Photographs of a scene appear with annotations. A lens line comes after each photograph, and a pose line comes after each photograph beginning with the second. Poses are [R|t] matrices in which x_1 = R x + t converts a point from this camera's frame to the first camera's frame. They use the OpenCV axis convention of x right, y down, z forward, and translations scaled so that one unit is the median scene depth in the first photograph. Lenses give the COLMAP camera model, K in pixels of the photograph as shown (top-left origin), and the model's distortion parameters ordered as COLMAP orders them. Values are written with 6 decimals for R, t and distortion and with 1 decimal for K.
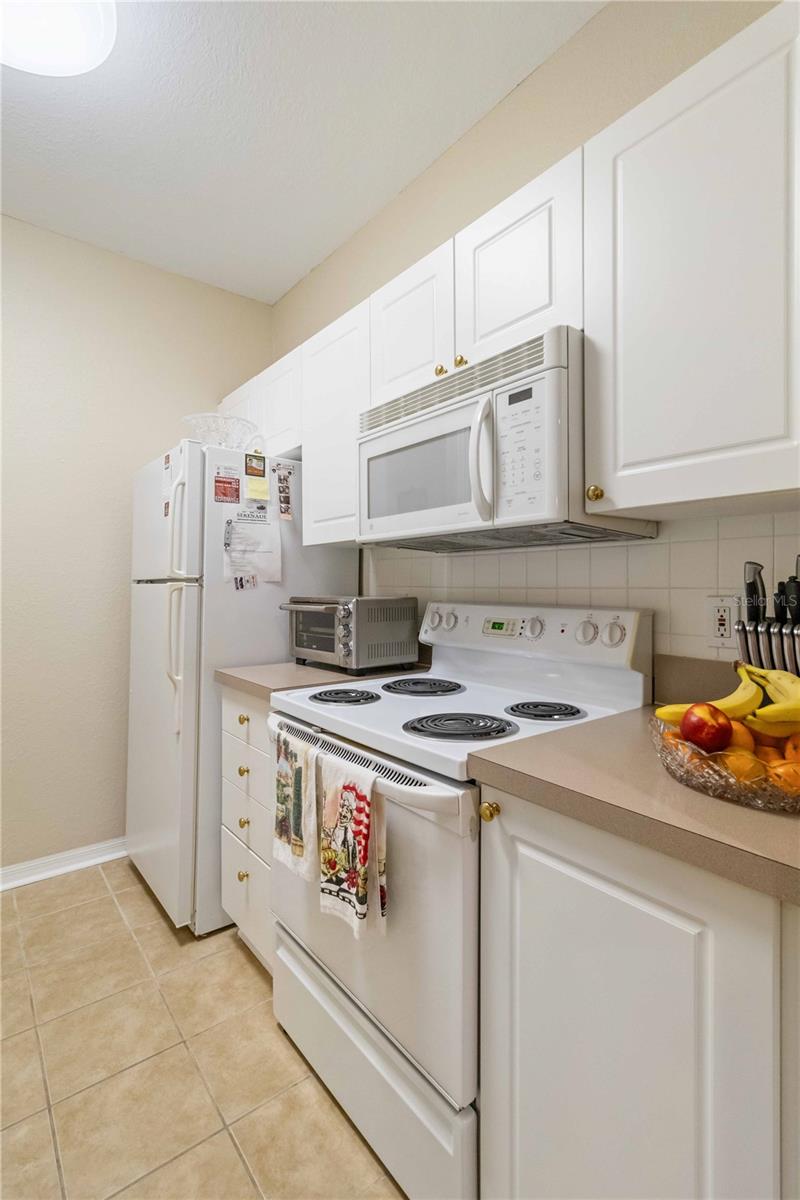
lens RADIAL K [[560.6, 0, 410.5], [0, 560.6, 586.7], [0, 0, 1]] dist [0.000371, 0.000815]
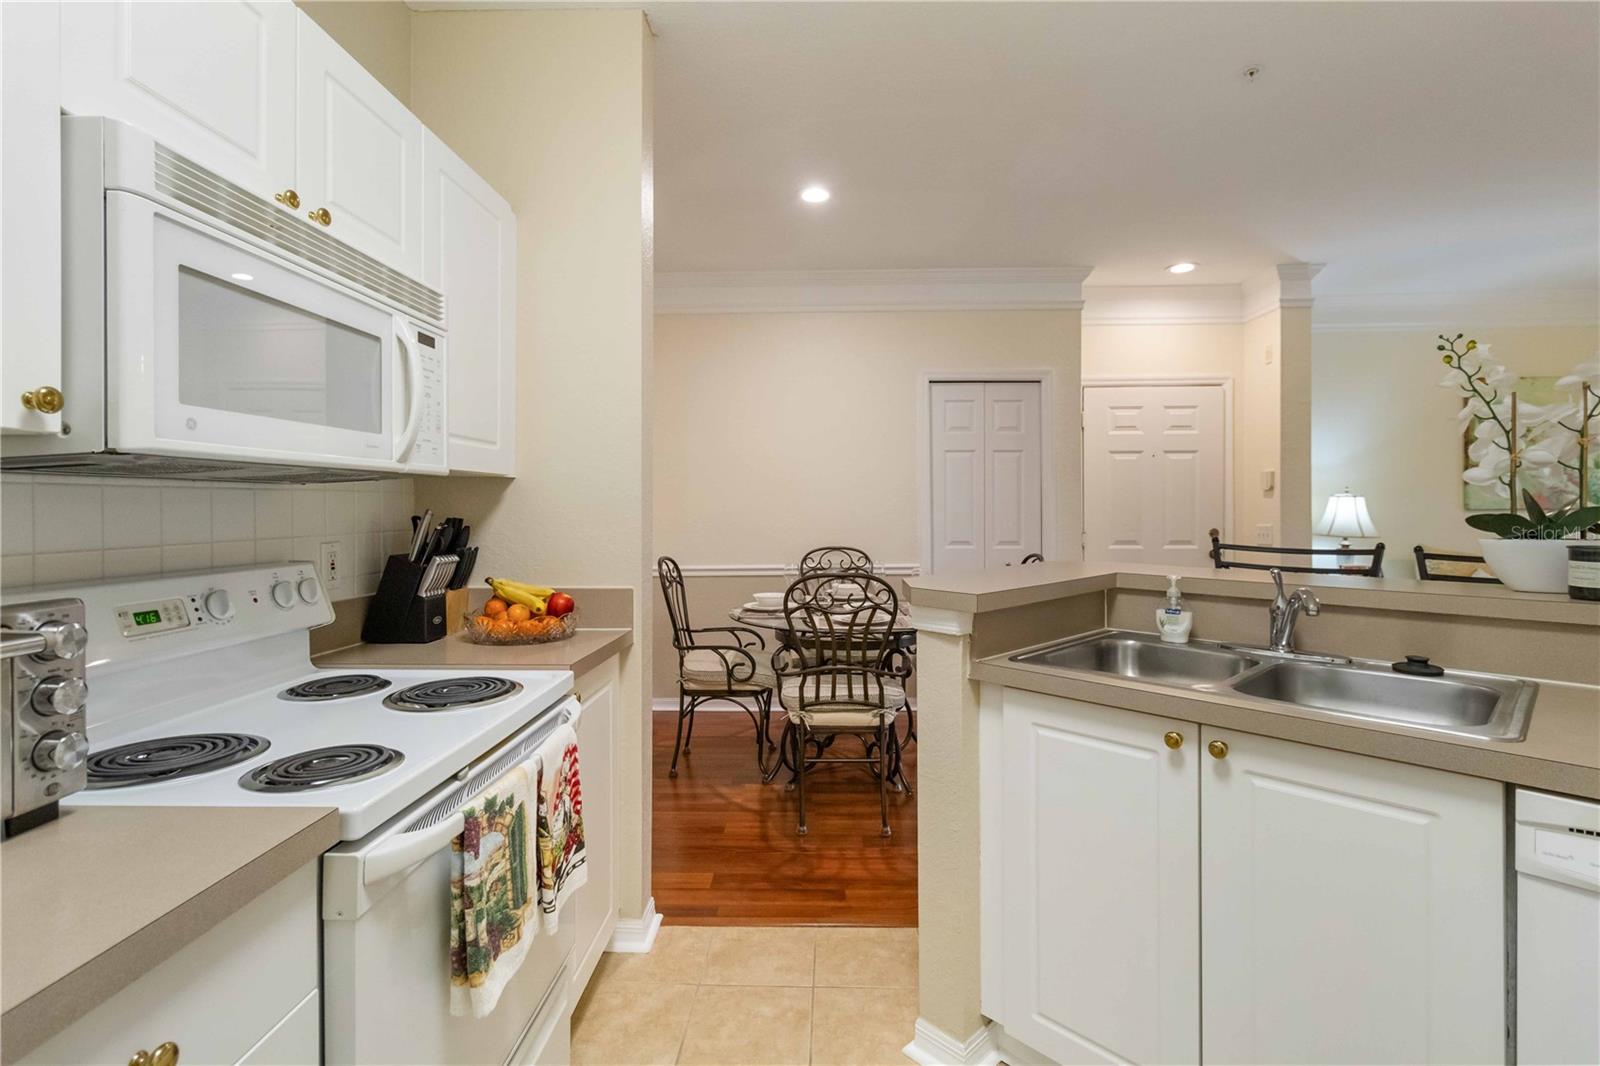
lens RADIAL K [[747.5, 0, 806.2], [0, 747.5, 504.2], [0, 0, 1]] dist [0.000371, 0.000815]
pose [[-0.758932, 0.006258, 0.651140, -1.037390], [0.008112, 0.999967, -0.000155, -0.047508], [-0.651119, 0.005165, -0.758958, 1.418895]]
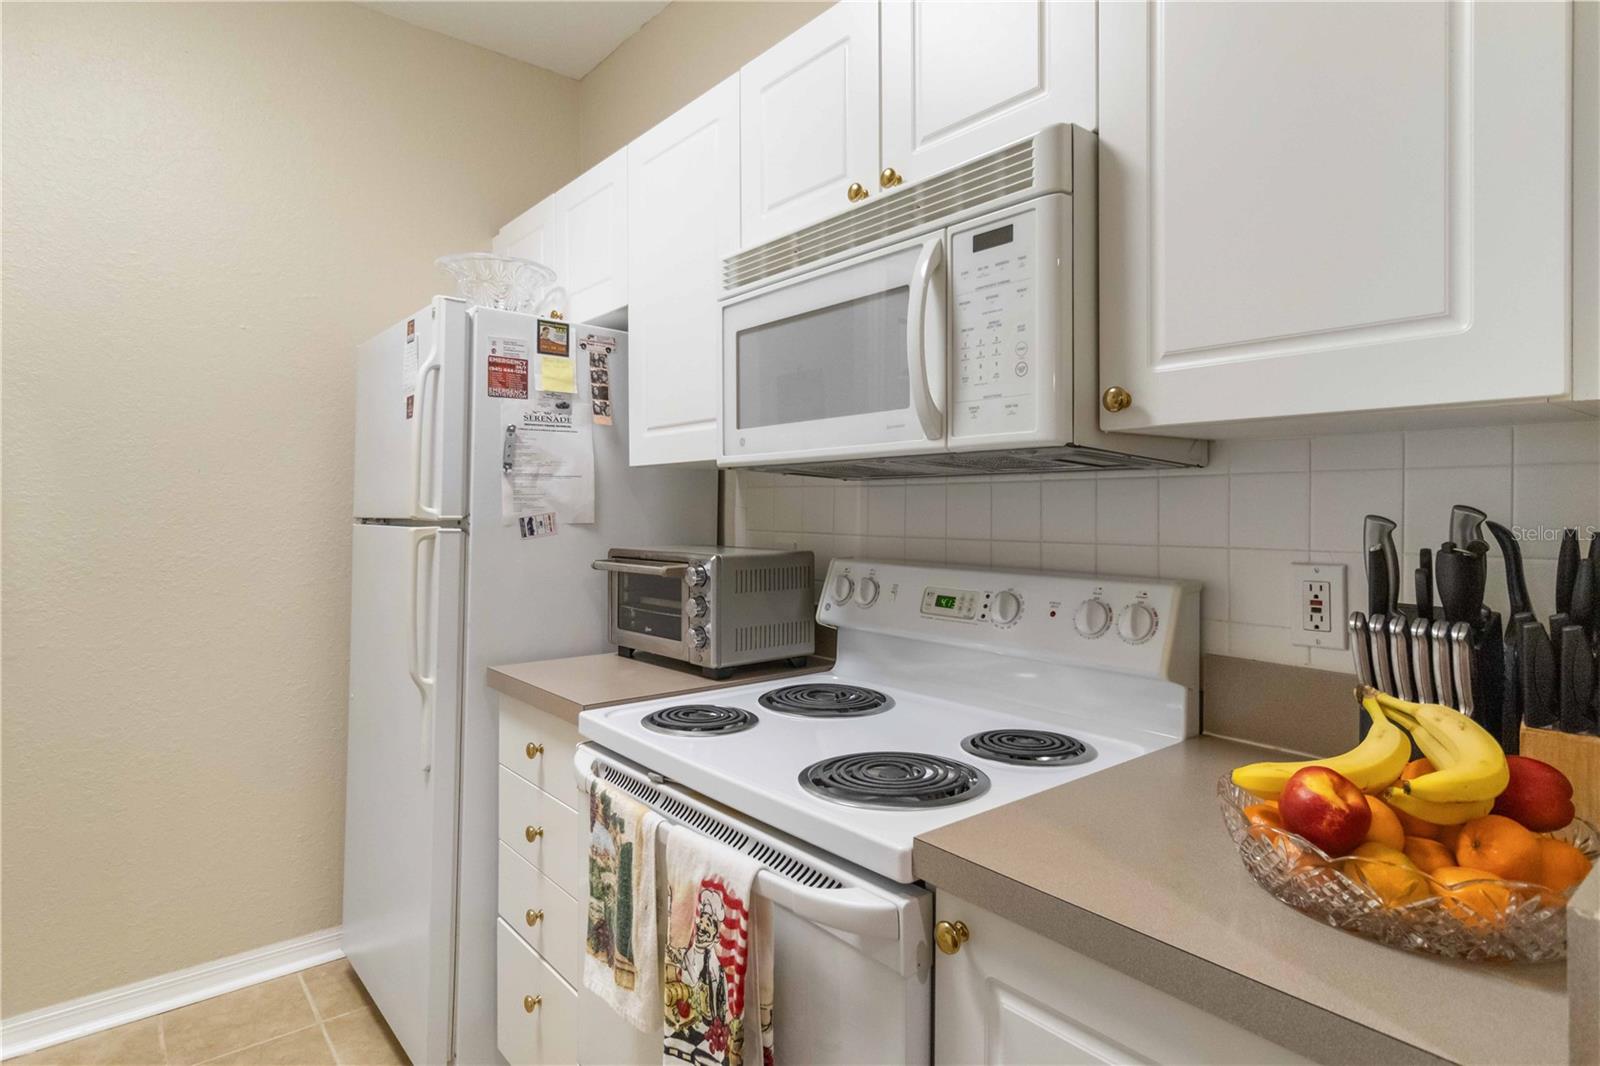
lens RADIAL K [[861.5, 0, 800.9], [0, 861.5, 510.5], [0, 0, 1]] dist [0.000617, 0.001036]
pose [[0.999868, 0.002636, 0.016034, -0.025302], [-0.002620, 0.999996, -0.000989, -0.037470], [-0.016036, 0.000946, 0.999871, 0.057875]]
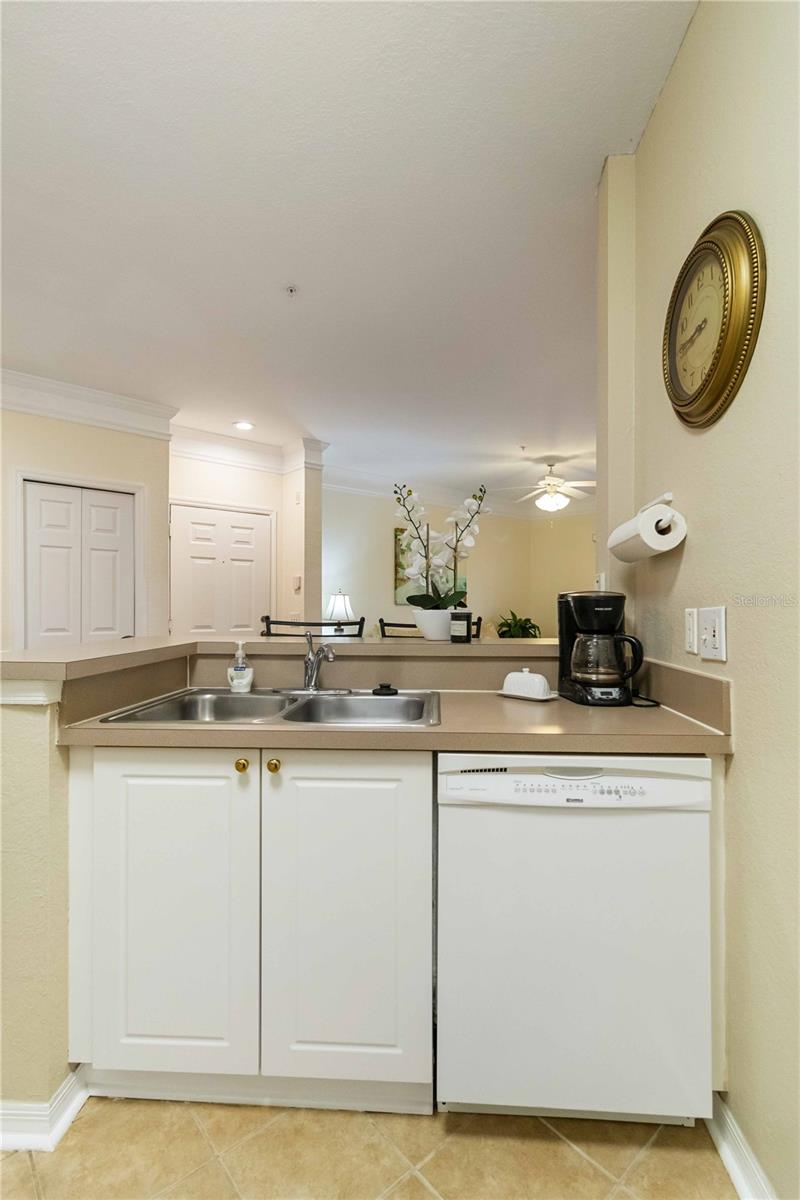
lens RADIAL K [[560.6, 0, 405.6], [0, 560.6, 606.2], [0, 0, 1]] dist [0.000371, 0.000815]
pose [[-0.999025, 0.002892, -0.044044, -0.991476], [0.002891, 0.999996, 0.000091, 0.005081], [0.044044, -0.000036, -0.999030, 1.297597]]
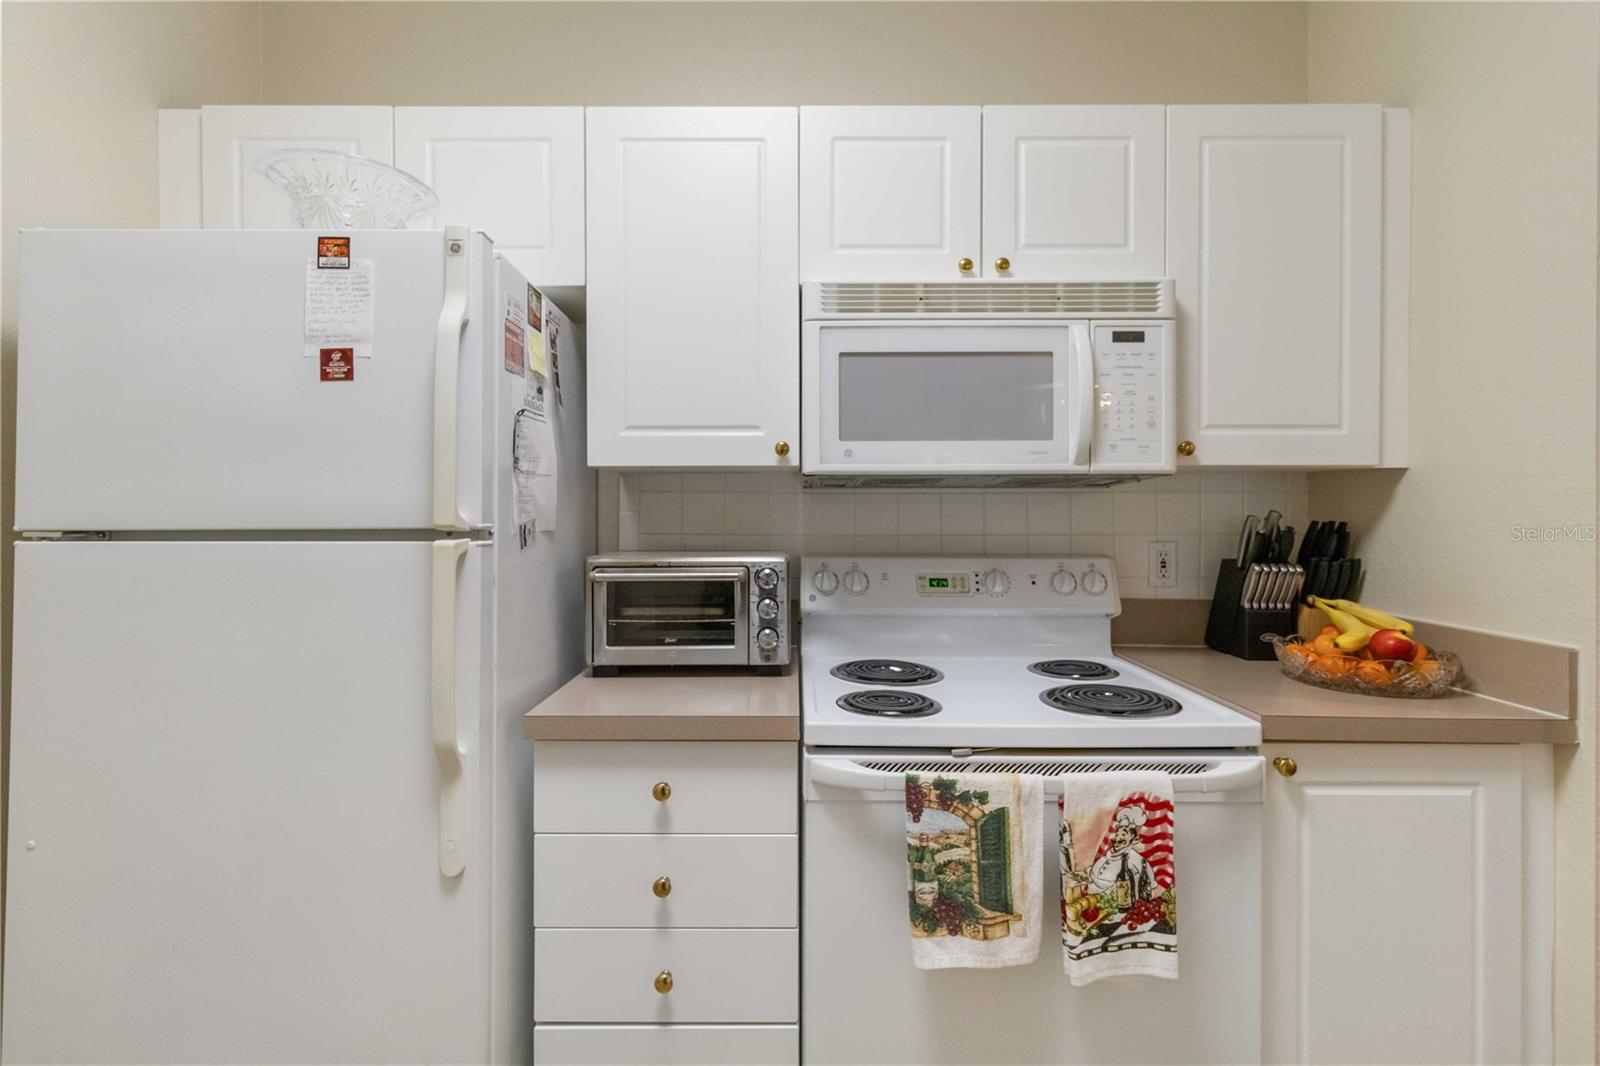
lens RADIAL K [[747.5, 0, 792.7], [0, 747.5, 507.6], [0, 0, 1]] dist [0.000371, 0.000815]
pose [[0.627533, 0.003038, 0.778584, -1.037405], [0.001517, 0.999986, -0.005124, -0.043281], [-0.778588, 0.004396, 0.627520, 0.596225]]
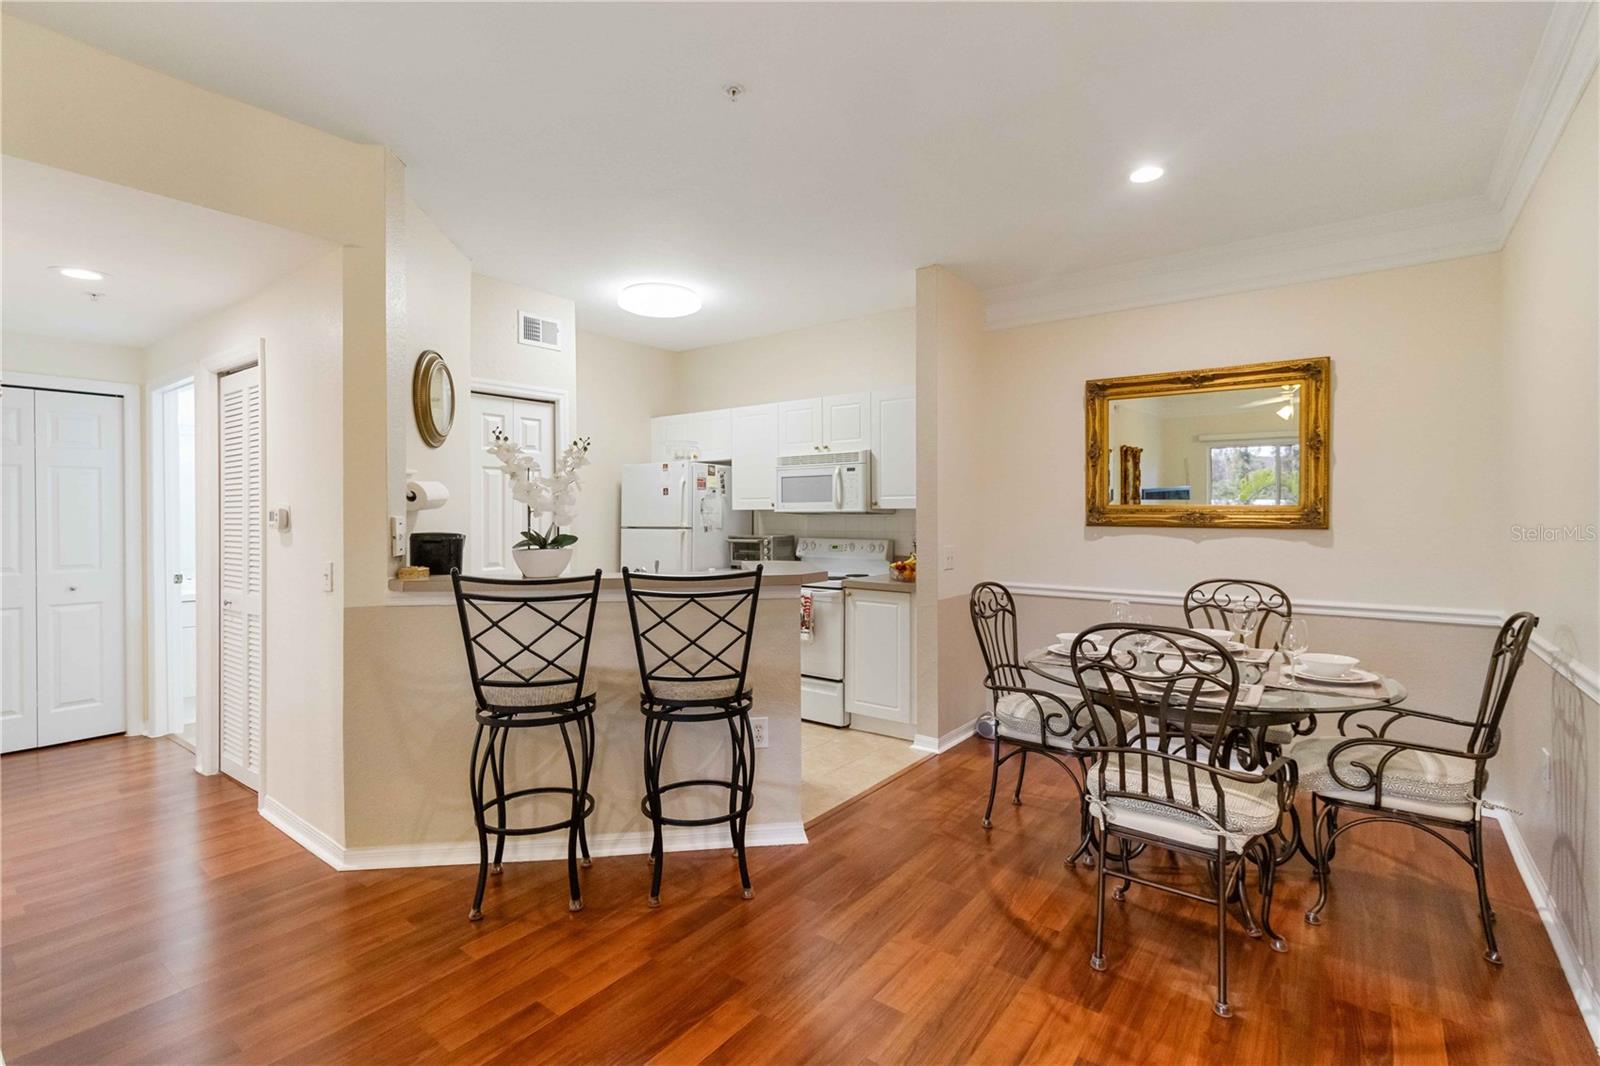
lens RADIAL K [[747.5, 0, 785.8], [0, 747.5, 519.8], [0, 0, 1]] dist [0.000371, 0.000815]
pose [[0.975472, -0.003088, 0.220100, -0.949913], [0.001756, 0.999979, 0.006246, -0.085256], [-0.220115, -0.005706, 0.975457, -2.622337]]
